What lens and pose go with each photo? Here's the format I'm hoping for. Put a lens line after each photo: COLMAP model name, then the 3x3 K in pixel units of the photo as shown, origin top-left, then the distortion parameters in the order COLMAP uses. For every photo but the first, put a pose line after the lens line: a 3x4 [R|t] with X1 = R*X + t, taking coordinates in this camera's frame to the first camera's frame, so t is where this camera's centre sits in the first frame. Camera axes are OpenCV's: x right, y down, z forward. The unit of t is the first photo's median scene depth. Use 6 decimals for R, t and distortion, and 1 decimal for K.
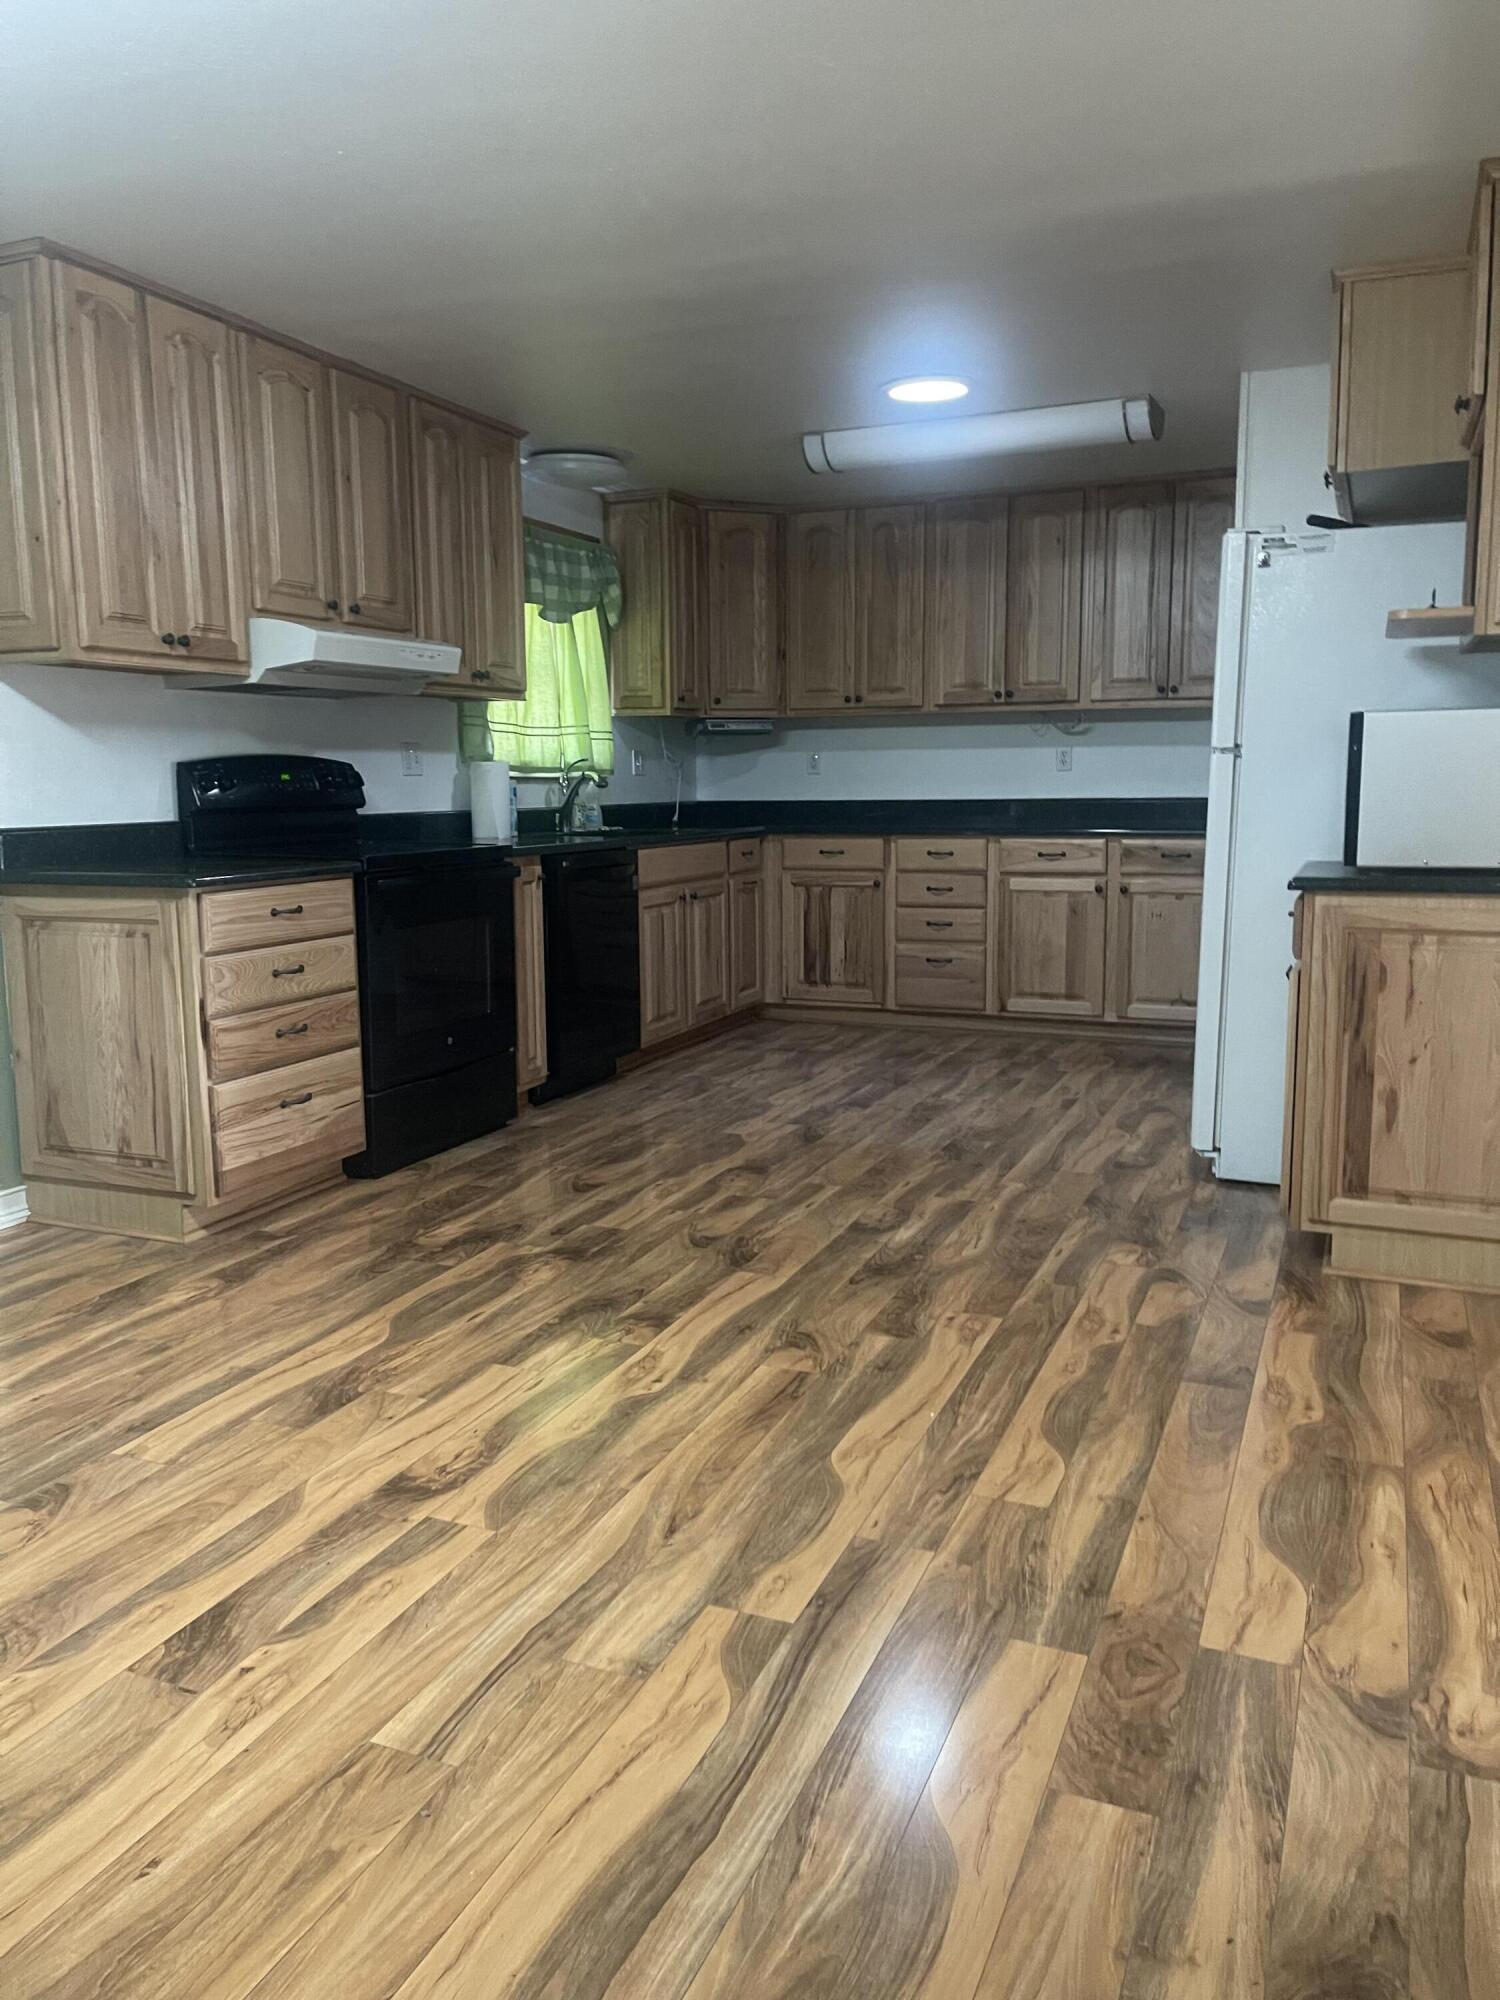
lens RADIAL K [[1497.5, 0, 753.7], [0, 1497.5, 1008.6], [0, 0, 1]] dist [0.074226, -0.093519]
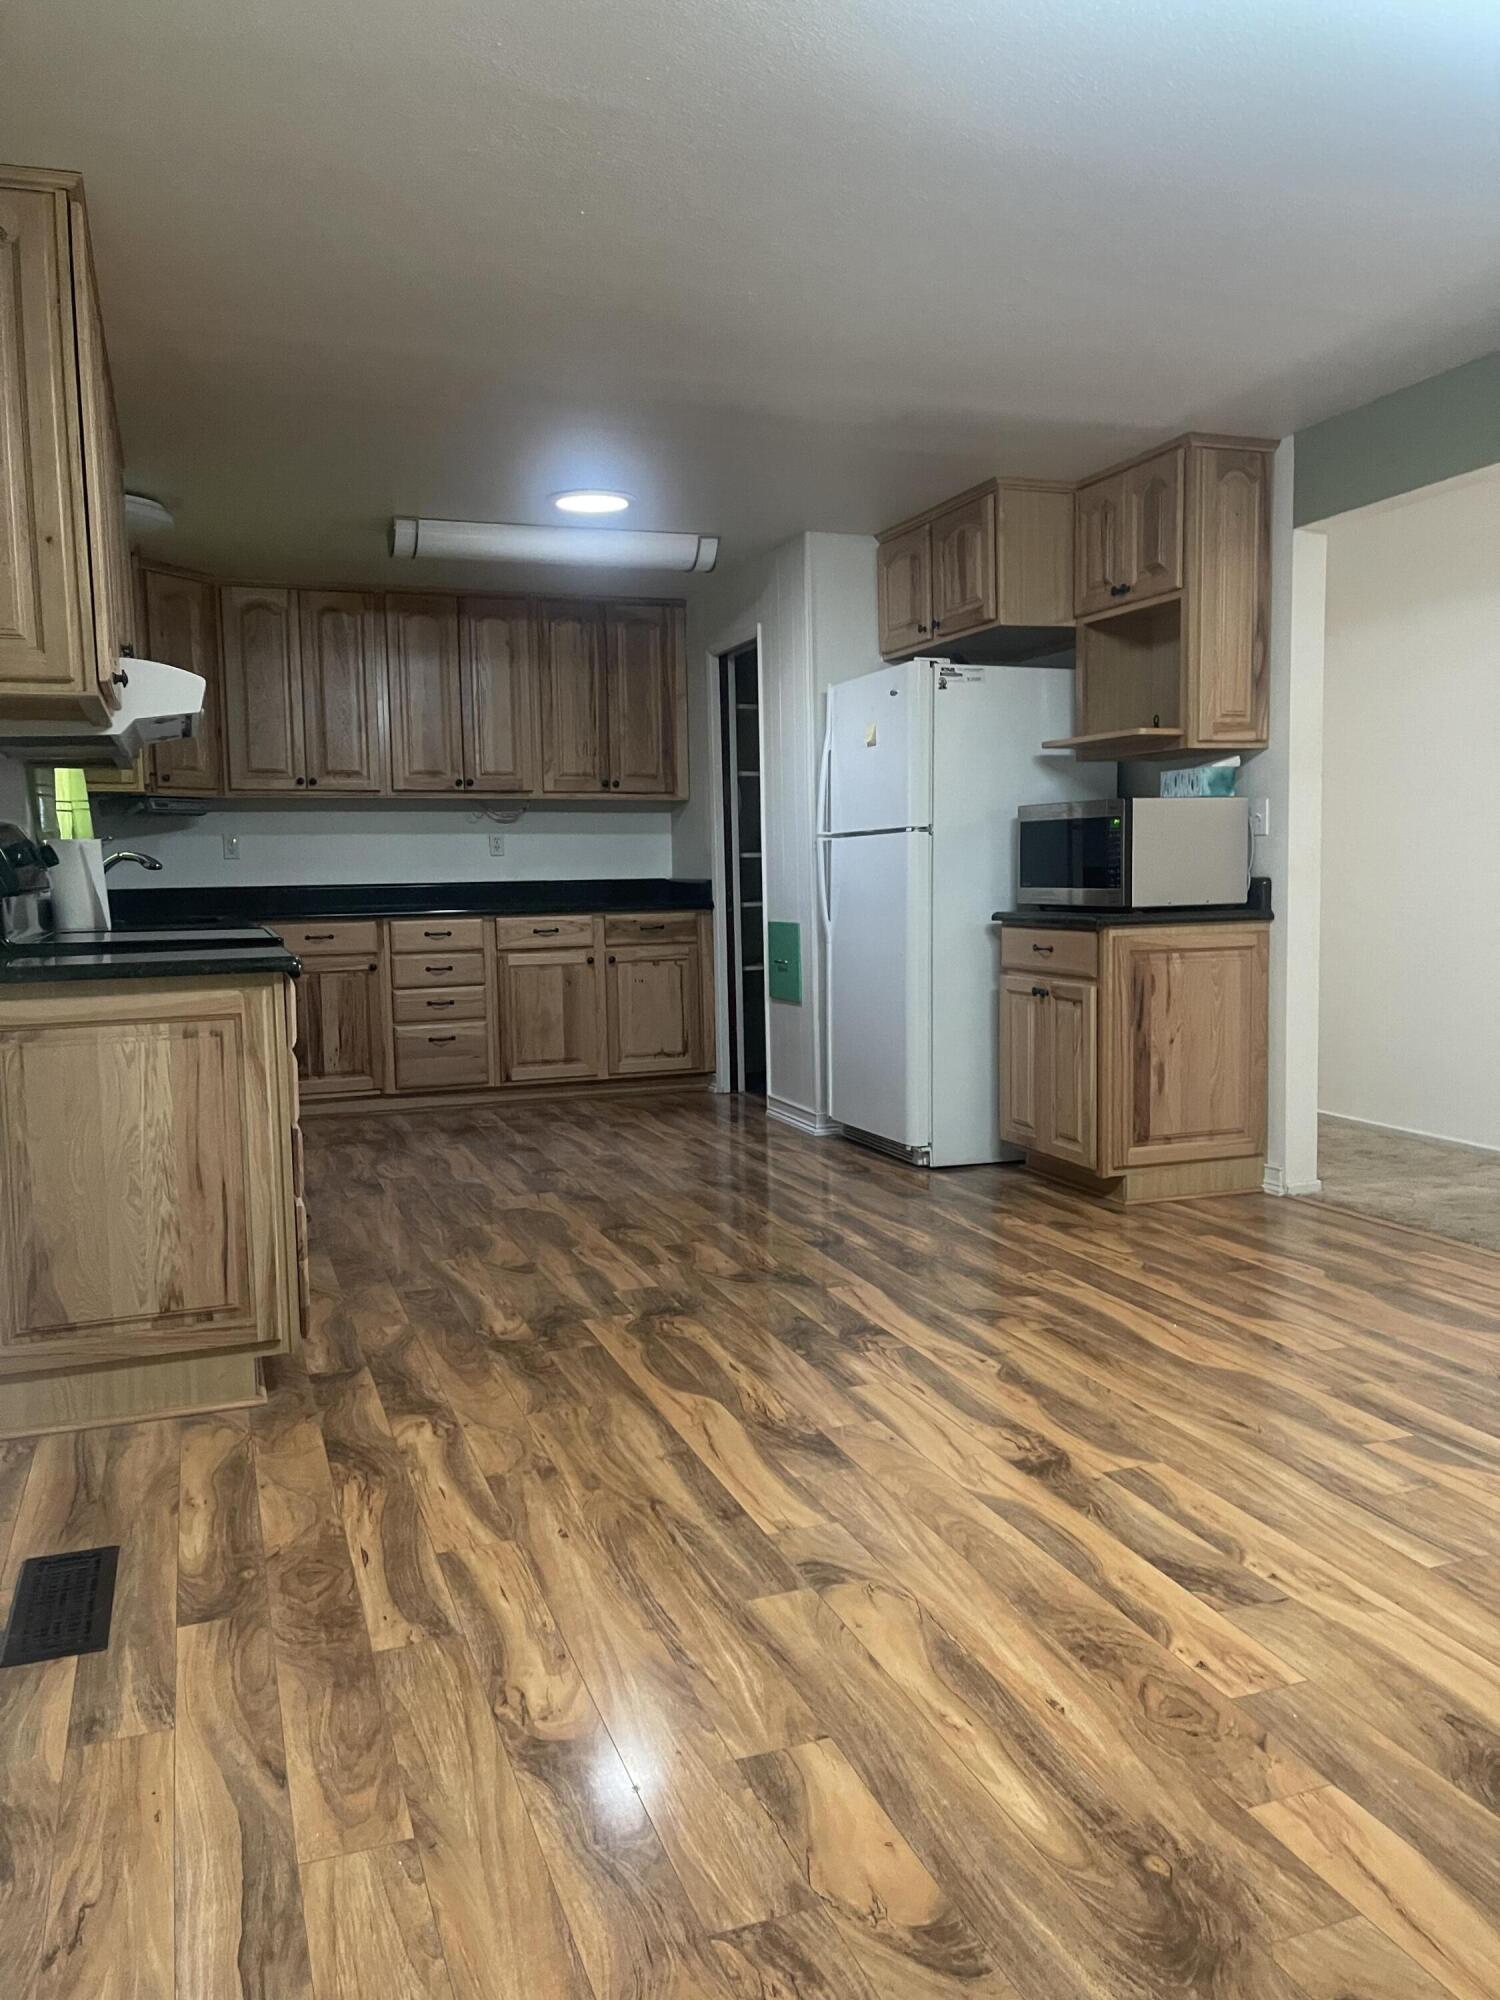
lens RADIAL K [[1497.5, 0, 753.7], [0, 1497.5, 1008.6], [0, 0, 1]] dist [0.074226, -0.093519]
pose [[0.731744, -0.070677, 0.677905, -0.775925], [0.116803, 0.992899, -0.022562, -0.009648], [-0.671497, 0.095691, 0.734803, 0.208646]]
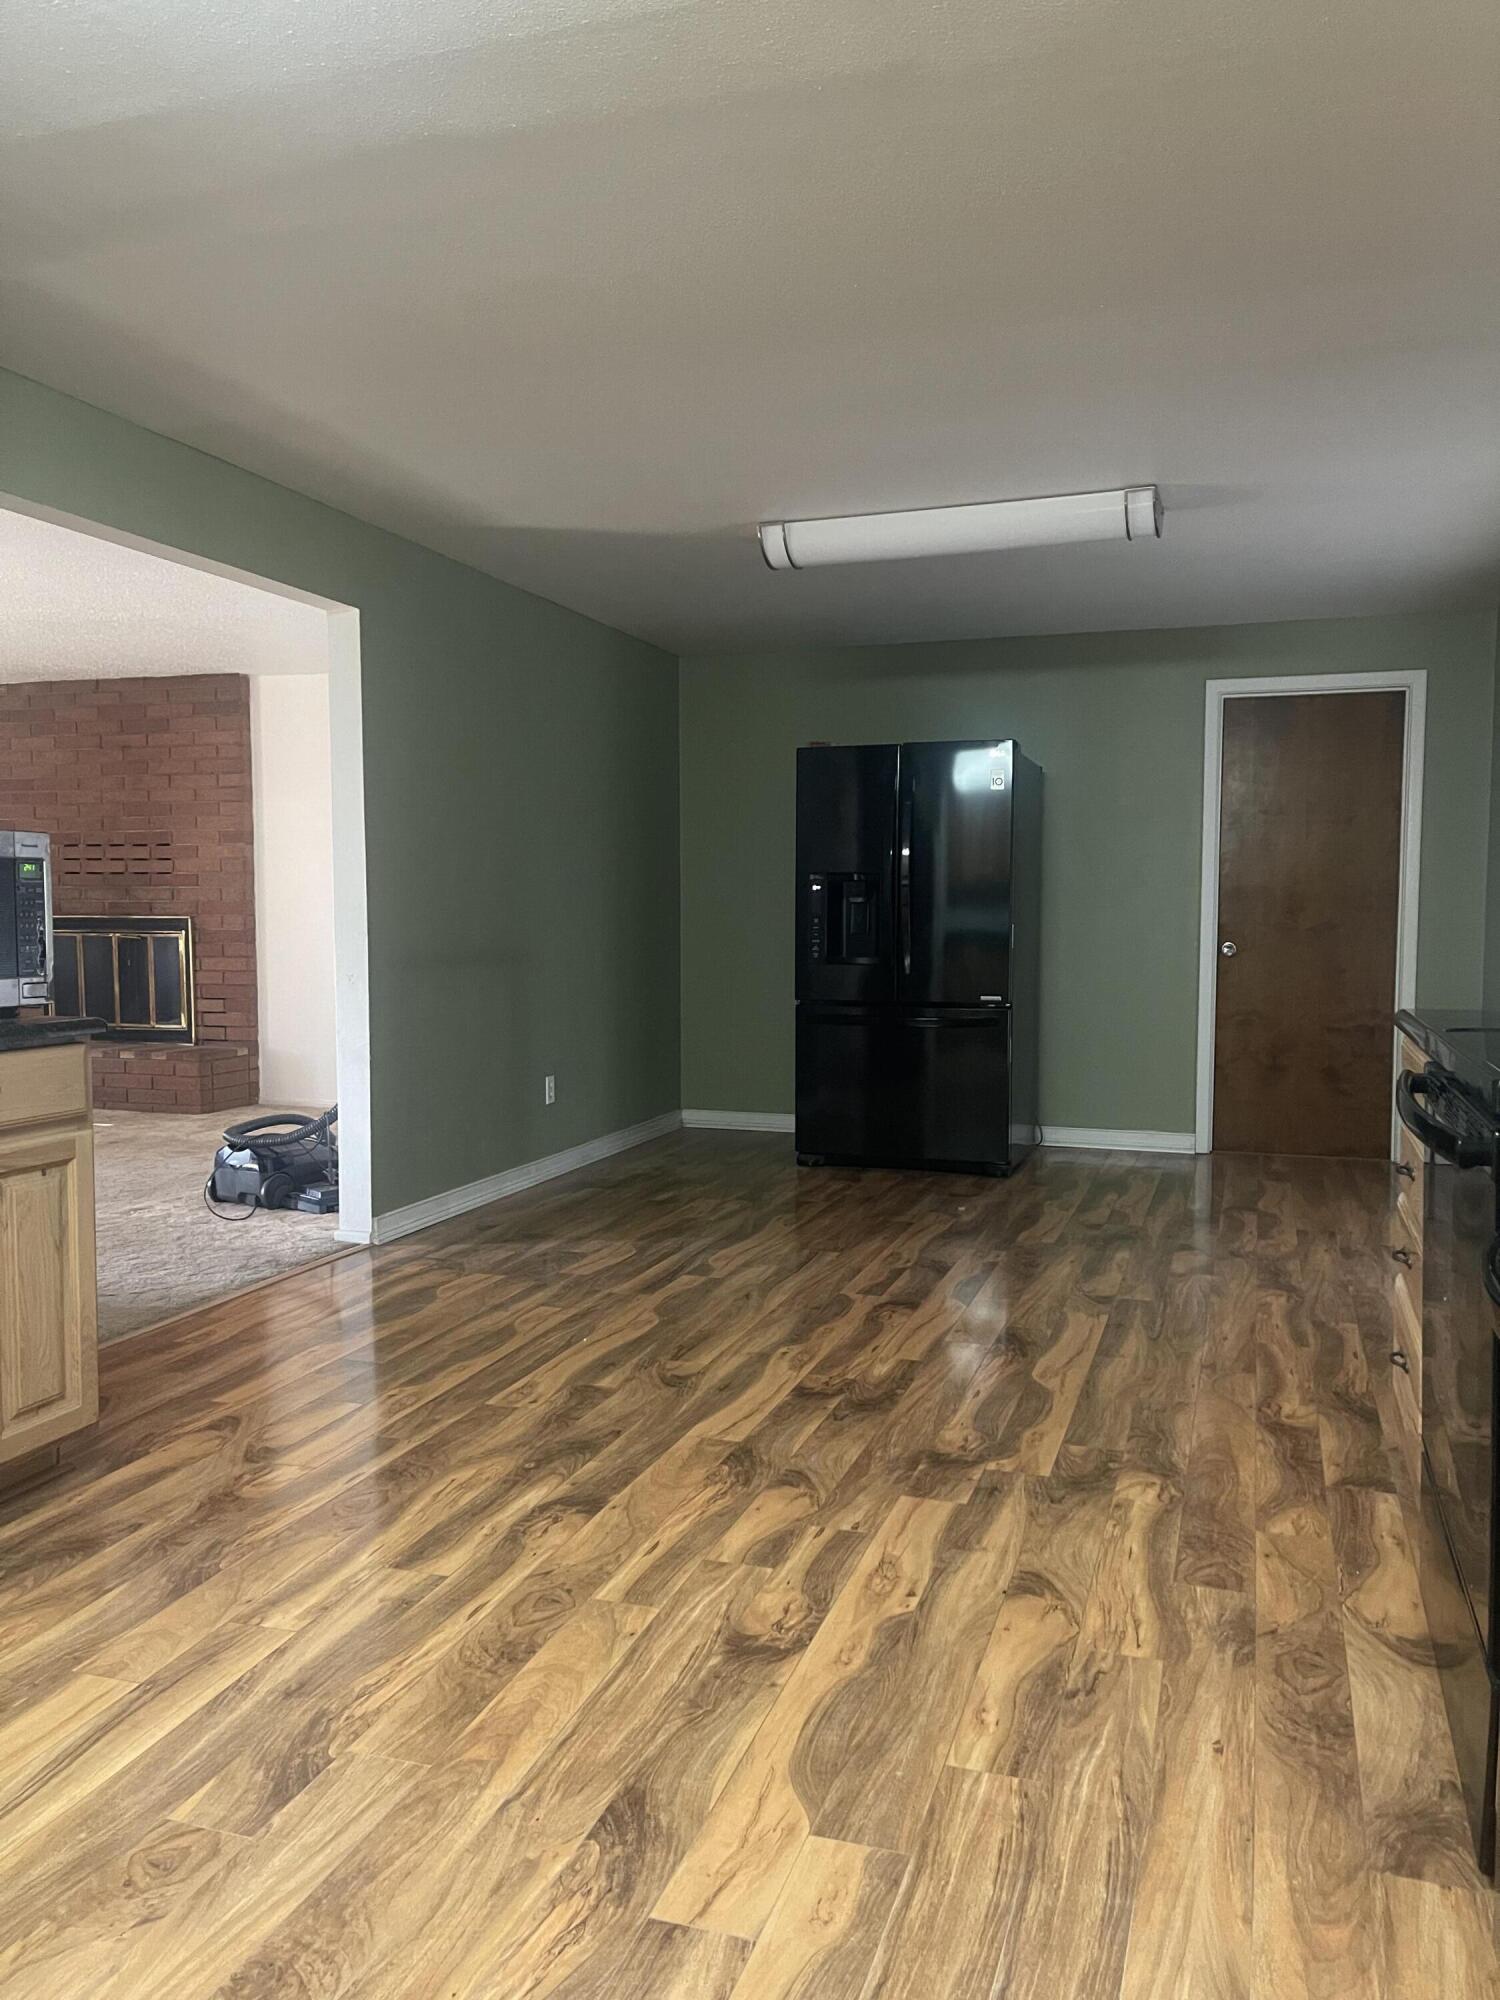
lens RADIAL K [[1497.5, 0, 753.7], [0, 1497.5, 1008.6], [0, 0, 1]] dist [0.074226, -0.093519]
pose [[-0.997554, 0.013921, -0.068505, 0.040467], [-0.001487, 0.975523, 0.219894, -0.277231], [0.069889, 0.219458, -0.973115, 1.820465]]
